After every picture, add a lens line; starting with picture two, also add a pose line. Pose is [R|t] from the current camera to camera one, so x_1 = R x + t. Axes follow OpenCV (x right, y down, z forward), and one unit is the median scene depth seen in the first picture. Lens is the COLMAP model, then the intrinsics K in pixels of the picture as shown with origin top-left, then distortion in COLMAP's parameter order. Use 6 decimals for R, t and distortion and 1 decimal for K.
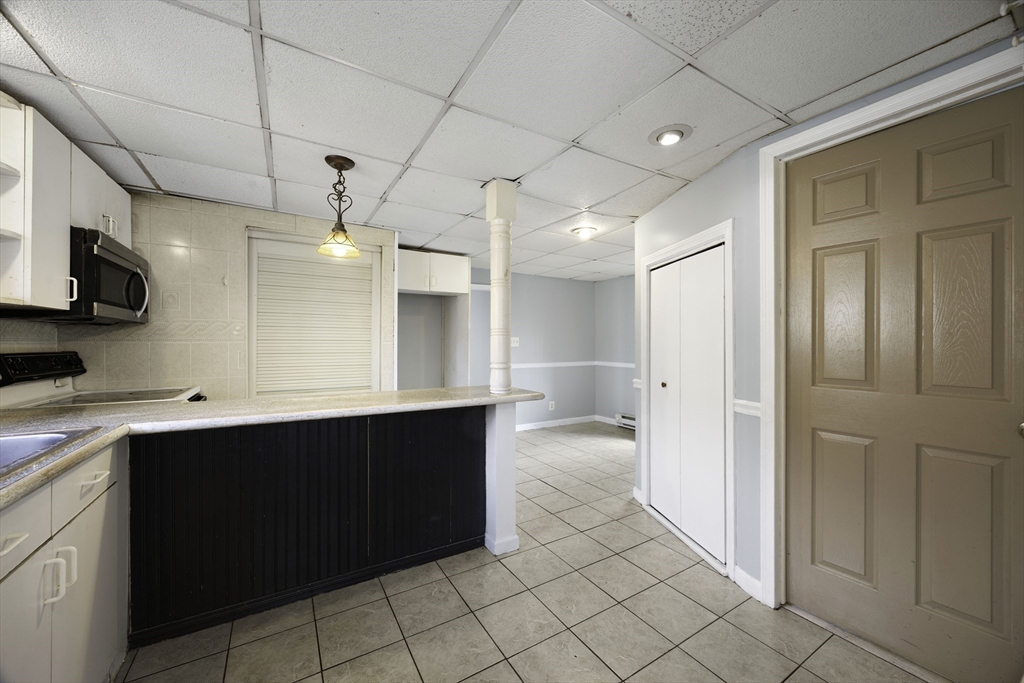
lens RADIAL K [[387.9, 0, 514.1], [0, 387.9, 341.7], [0, 0, 1]] dist [-0.000454, -0.000207]
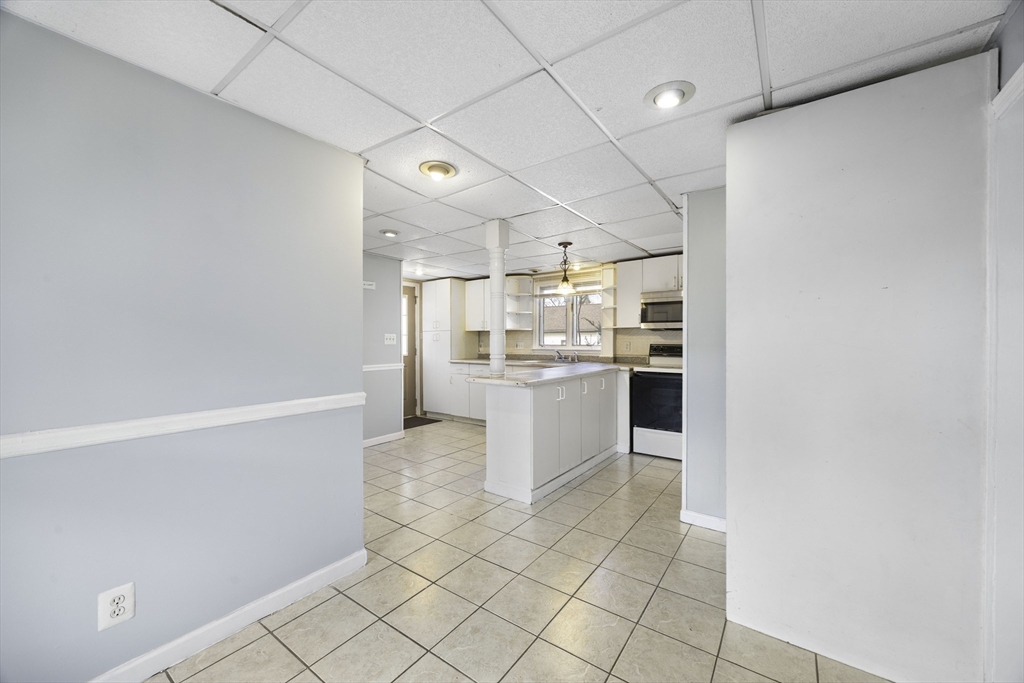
lens RADIAL K [[387.9, 0, 514.1], [0, 387.9, 341.7], [0, 0, 1]] dist [-0.000454, -0.000207]
pose [[-0.922196, 0.002063, -0.386717, 0.473179], [0.002080, 0.999998, 0.000375, 0.008900], [0.386717, -0.000459, -0.922198, 2.445482]]
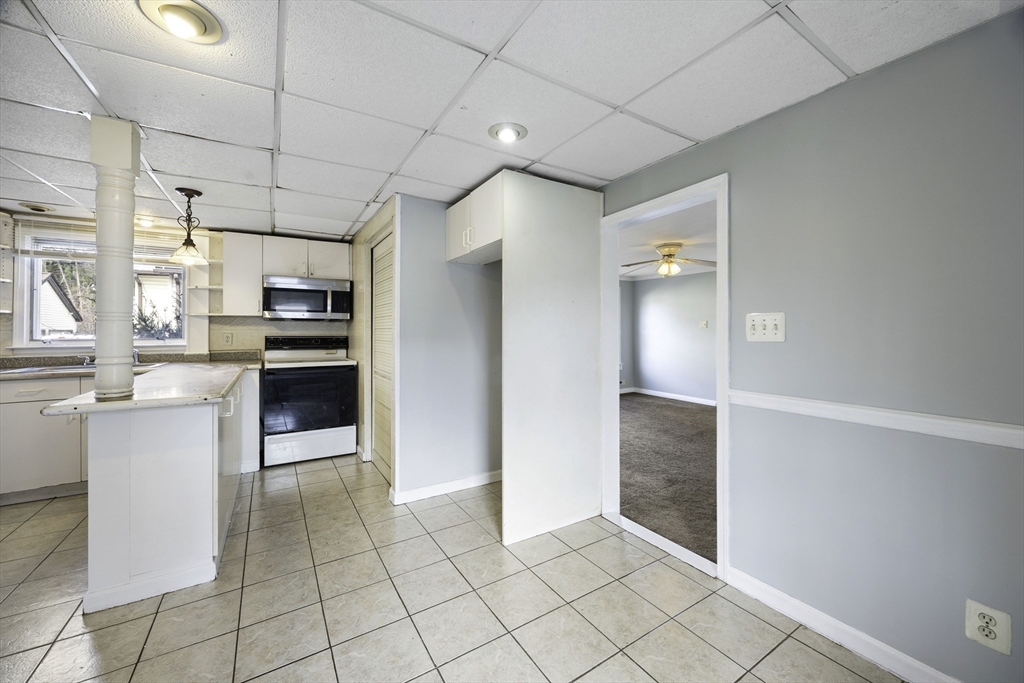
lens RADIAL K [[392.7, 0, 513.2], [0, 392.7, 329.3], [0, 0, 1]] dist [-0.000020, 0.000127]
pose [[0.008335, -0.005198, -0.999952, 0.805349], [0.003912, 0.999979, -0.005165, 0.006462], [0.999958, -0.003869, 0.008355, 1.914995]]
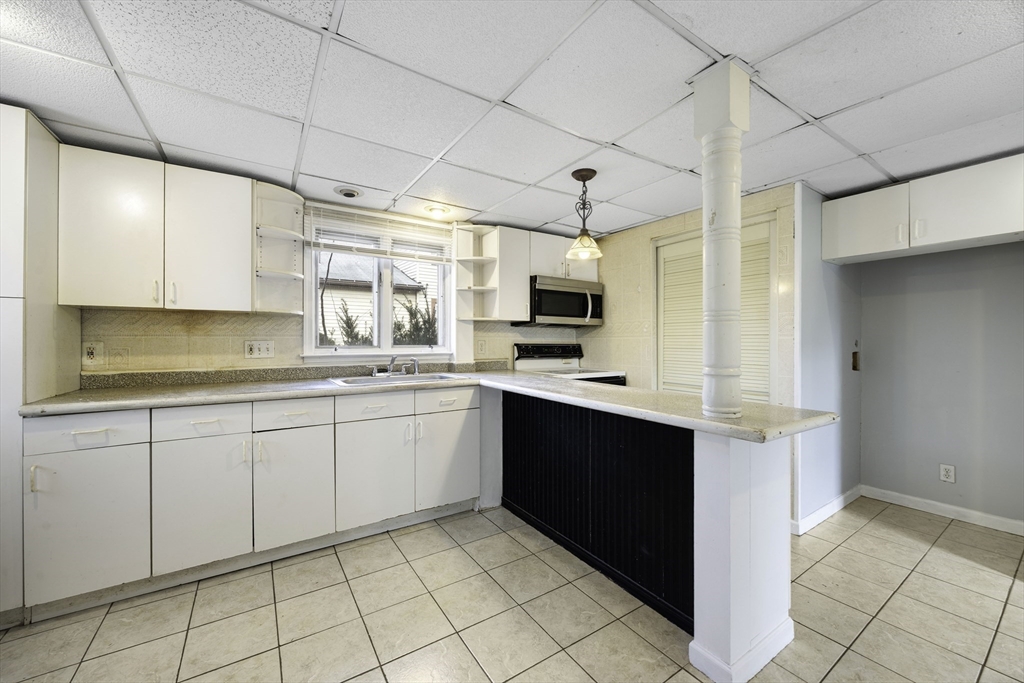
lens RADIAL K [[394.3, 0, 517.8], [0, 394.3, 338.5], [0, 0, 1]] dist [0.000375, -0.000036]
pose [[0.045383, -0.006648, -0.998948, 0.620349], [0.000869, 0.999978, -0.006615, 0.013895], [0.998969, -0.000568, 0.045387, 0.701317]]
